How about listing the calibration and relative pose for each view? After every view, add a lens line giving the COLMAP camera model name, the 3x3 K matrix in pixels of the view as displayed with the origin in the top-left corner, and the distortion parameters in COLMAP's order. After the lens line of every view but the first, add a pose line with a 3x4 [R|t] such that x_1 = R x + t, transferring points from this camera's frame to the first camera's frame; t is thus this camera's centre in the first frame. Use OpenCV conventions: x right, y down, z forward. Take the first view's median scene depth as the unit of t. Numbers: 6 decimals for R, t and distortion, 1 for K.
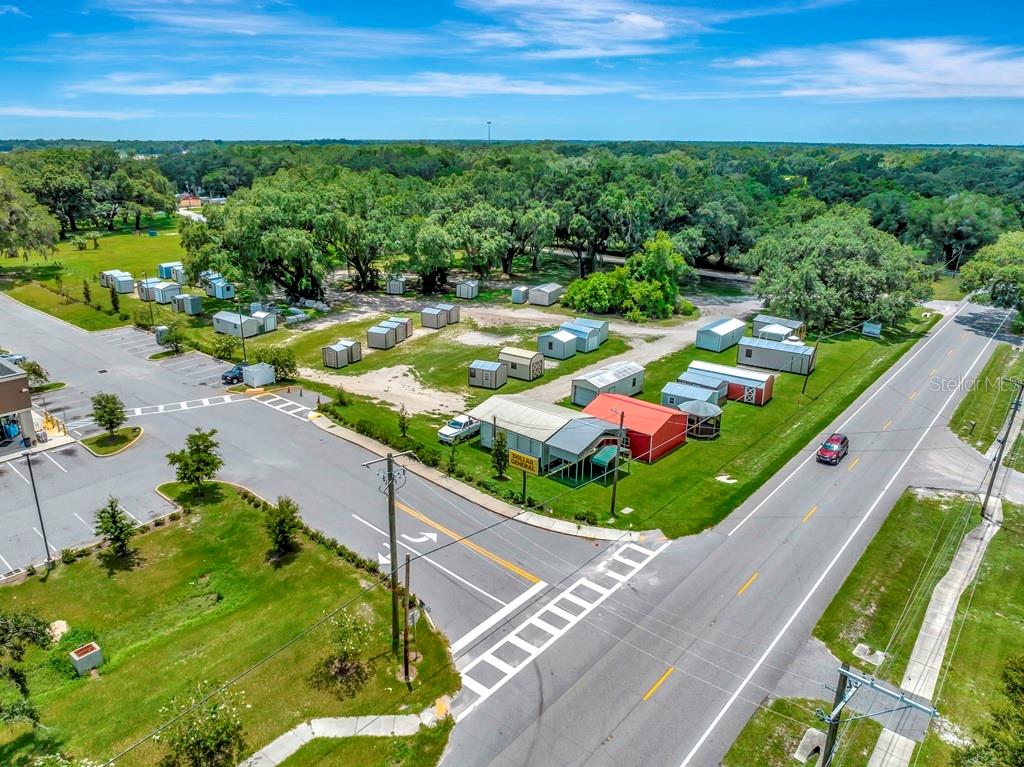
lens RADIAL K [[718.7, 0, 512.0], [0, 718.7, 383.5], [0, 0, 1]] dist [-0.038848, 0.001715]
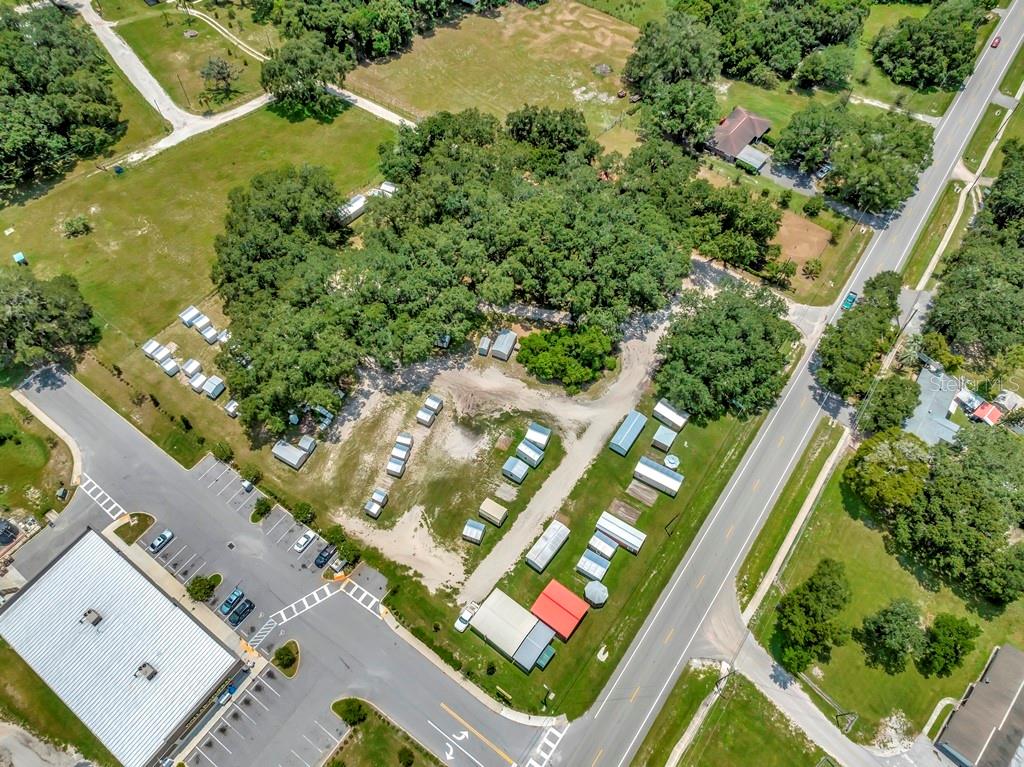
lens RADIAL K [[718.7, 0, 512.0], [0, 718.7, 383.5], [0, 0, 1]] dist [-0.038848, 0.001715]
pose [[0.997400, -0.060523, 0.039117, 0.009696], [0.024044, 0.791194, 0.611092, -1.370676], [-0.067934, -0.608563, 0.790592, -0.088212]]
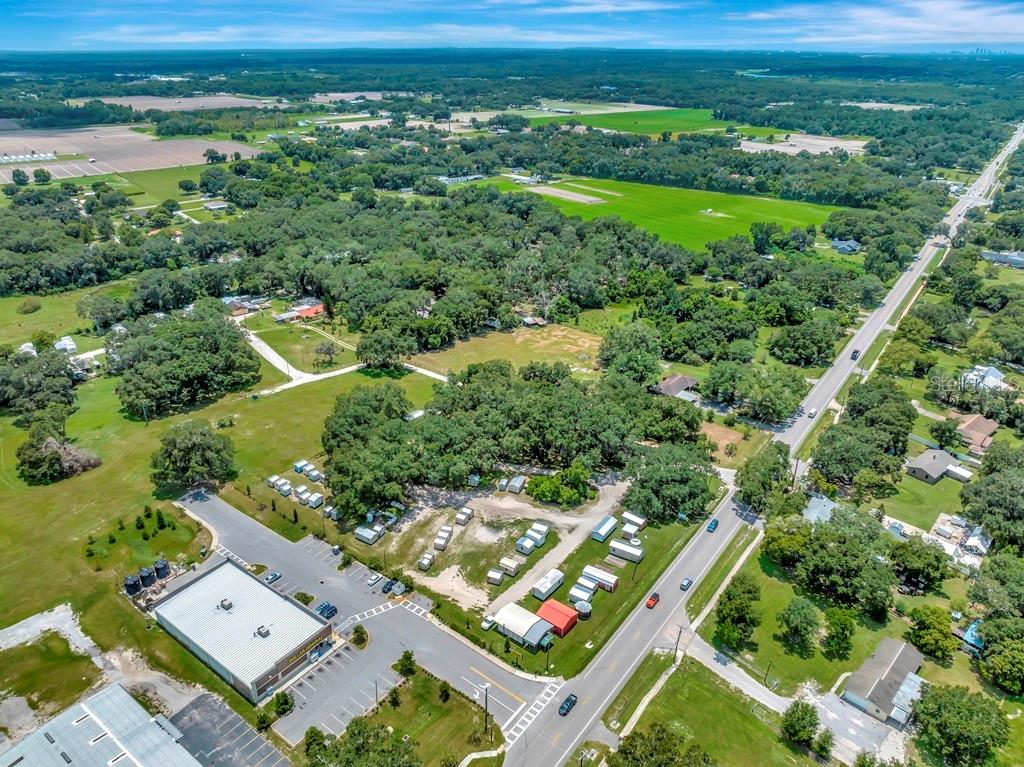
lens RADIAL K [[717.5, 0, 512.0], [0, 717.5, 383.5], [0, 0, 1]] dist [-0.040598, 0.022141]
pose [[0.998168, -0.027724, 0.053775, -0.093466], [0.021393, 0.993144, 0.114922, -0.954275], [-0.056593, -0.113561, 0.991918, -1.279323]]
